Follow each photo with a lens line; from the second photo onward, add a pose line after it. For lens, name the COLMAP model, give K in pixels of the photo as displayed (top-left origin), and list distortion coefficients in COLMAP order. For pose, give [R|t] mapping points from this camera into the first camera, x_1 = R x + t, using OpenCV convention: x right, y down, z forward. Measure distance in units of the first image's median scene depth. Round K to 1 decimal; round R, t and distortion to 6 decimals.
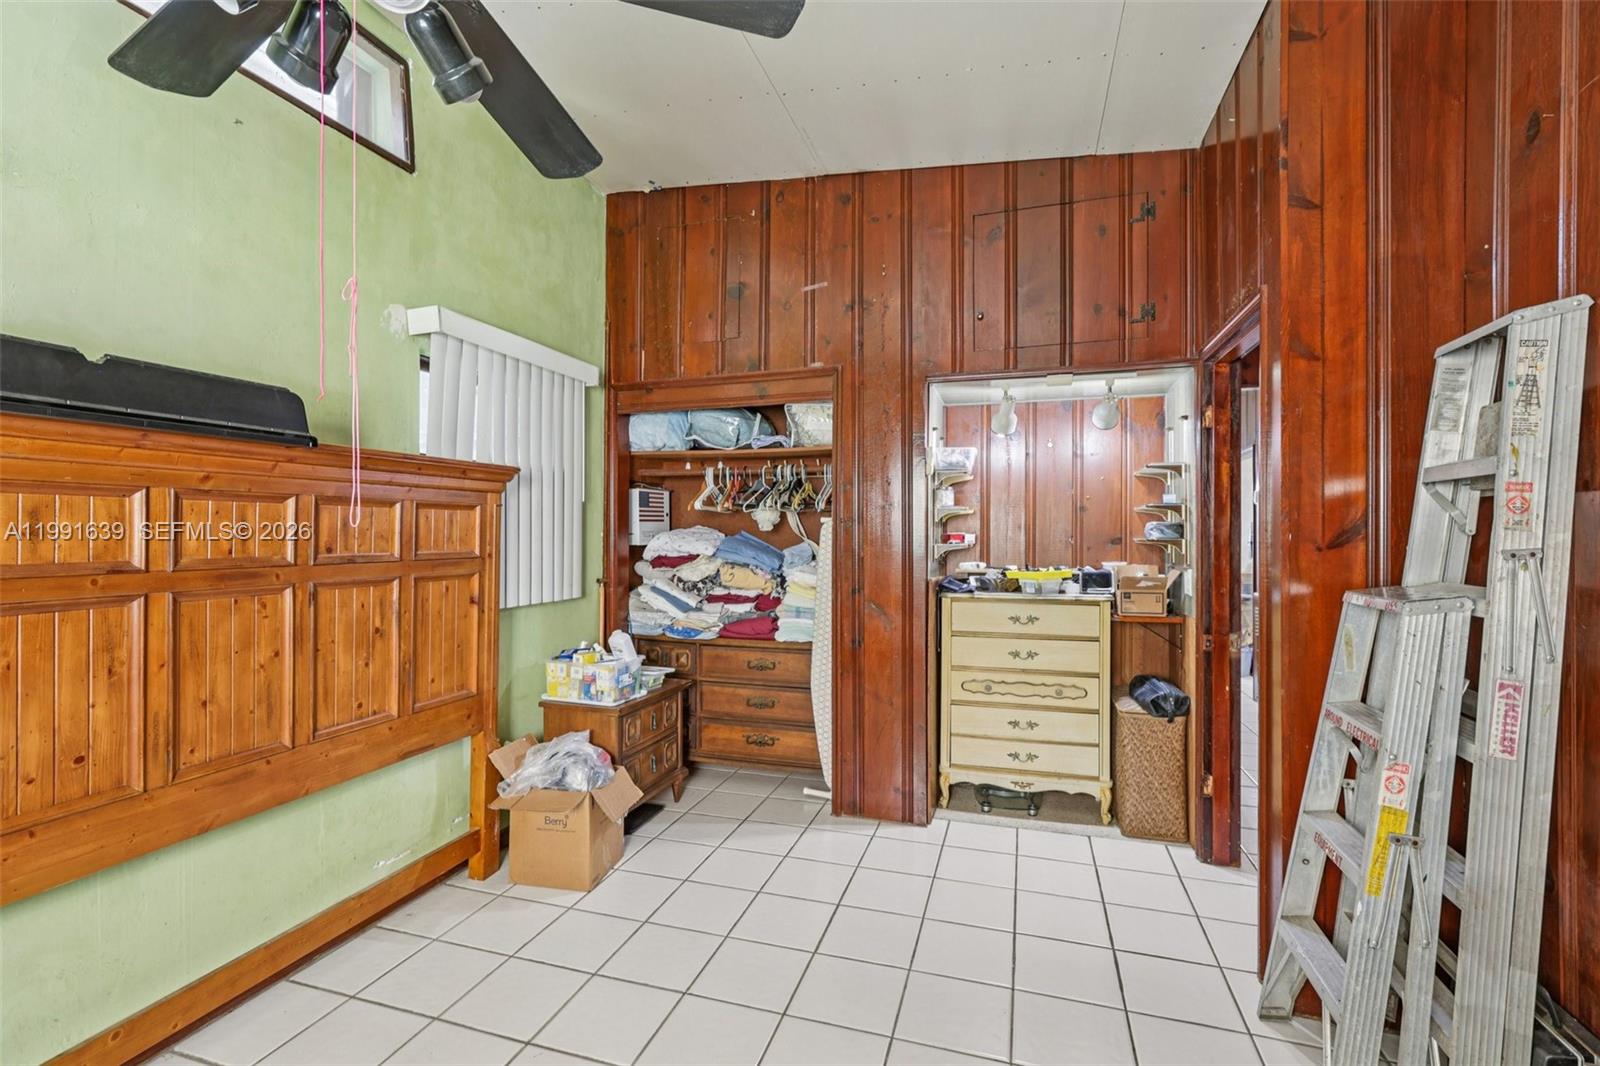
lens RADIAL K [[717.9, 0, 803.4], [0, 717.9, 533.1], [0, 0, 1]] dist [-0.000918, 0.001494]
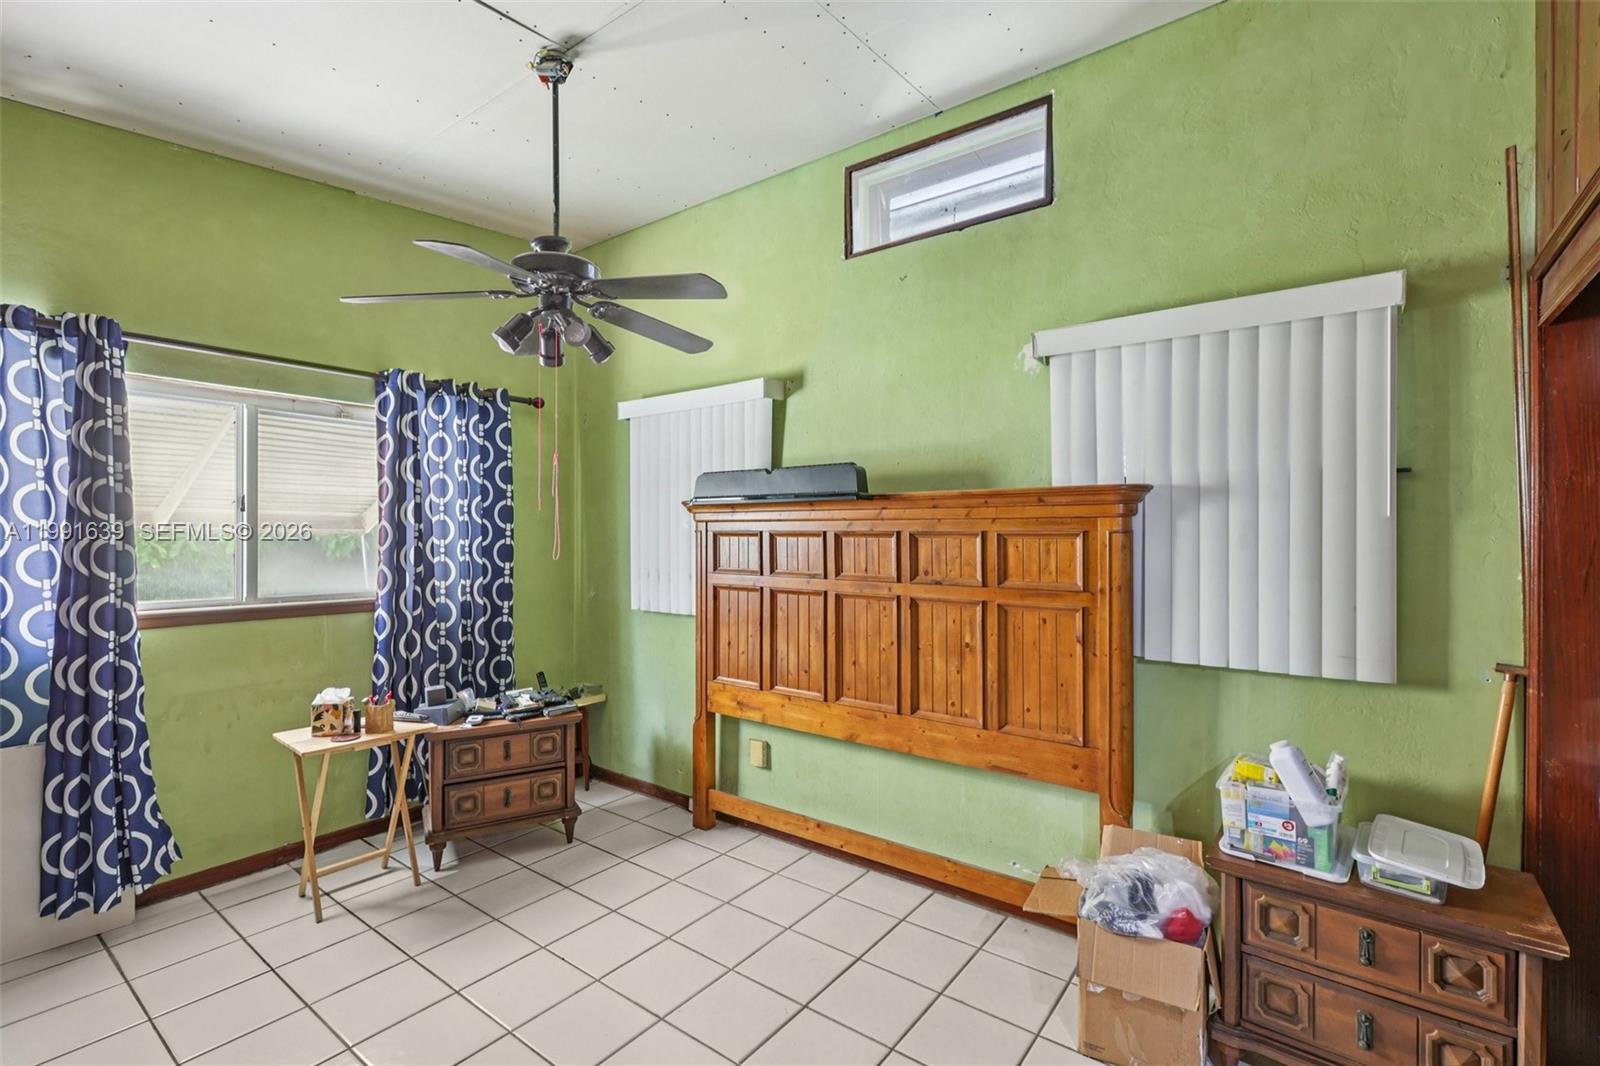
lens RADIAL K [[717.9, 0, 803.4], [0, 717.9, 533.1], [0, 0, 1]] dist [-0.000918, 0.001494]
pose [[-0.334920, -0.000343, -0.942247, 0.419637], [-0.000360, 1.000000, -0.000236, -0.032156], [0.942247, 0.000260, -0.334920, 0.821400]]
